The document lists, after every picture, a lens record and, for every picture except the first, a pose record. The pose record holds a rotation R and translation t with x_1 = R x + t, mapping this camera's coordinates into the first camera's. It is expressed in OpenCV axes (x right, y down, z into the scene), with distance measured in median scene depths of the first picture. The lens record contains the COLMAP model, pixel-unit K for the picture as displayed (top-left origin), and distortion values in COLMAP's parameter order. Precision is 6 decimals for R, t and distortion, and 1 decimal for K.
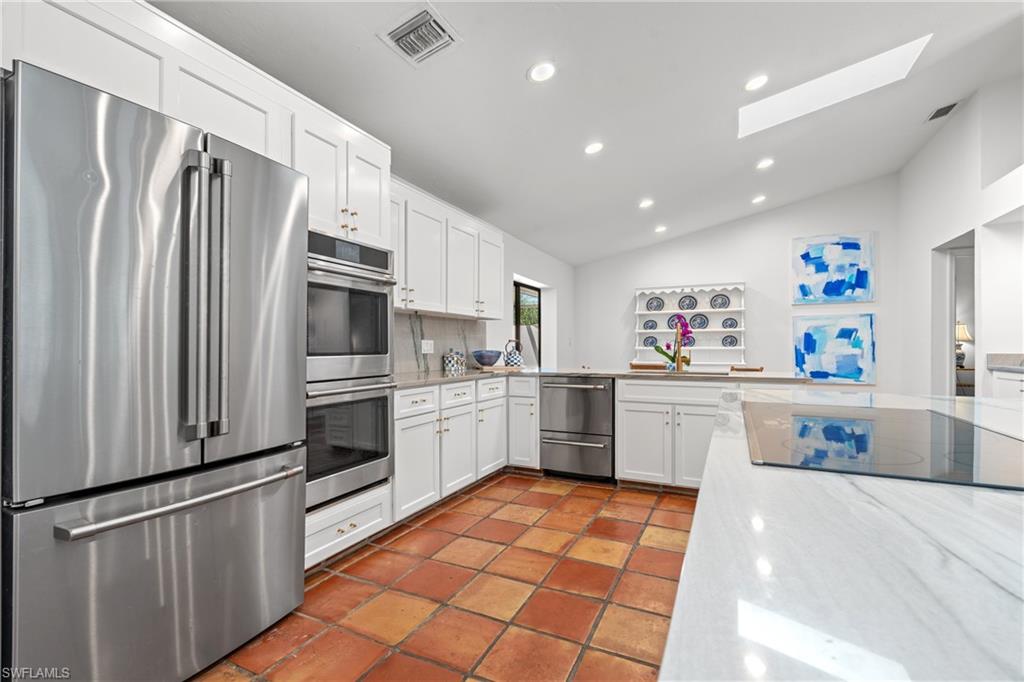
lens RADIAL K [[448.1, 0, 513.0], [0, 448.1, 345.1], [0, 0, 1]] dist [-0.010494, 0.001140]
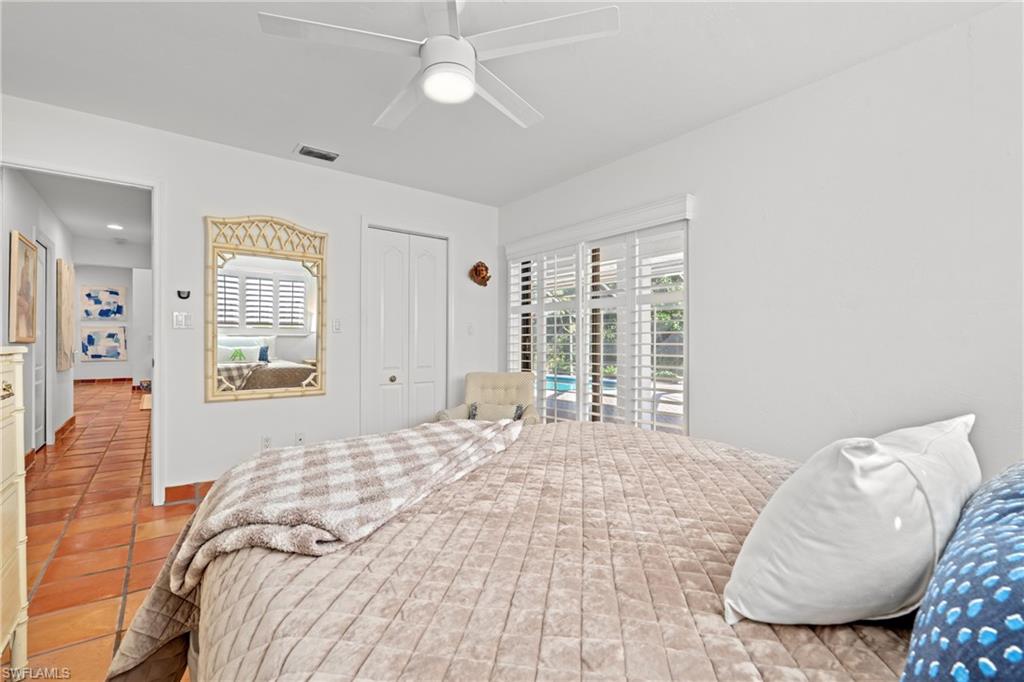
lens RADIAL K [[448.1, 0, 513.0], [0, 448.1, 342.2], [0, 0, 1]] dist [-0.010494, 0.001140]
pose [[0.440471, 0.003688, 0.897759, -0.266098], [-0.004476, 0.999988, -0.001912, -0.000509], [-0.897756, -0.003176, 0.440483, -1.532481]]
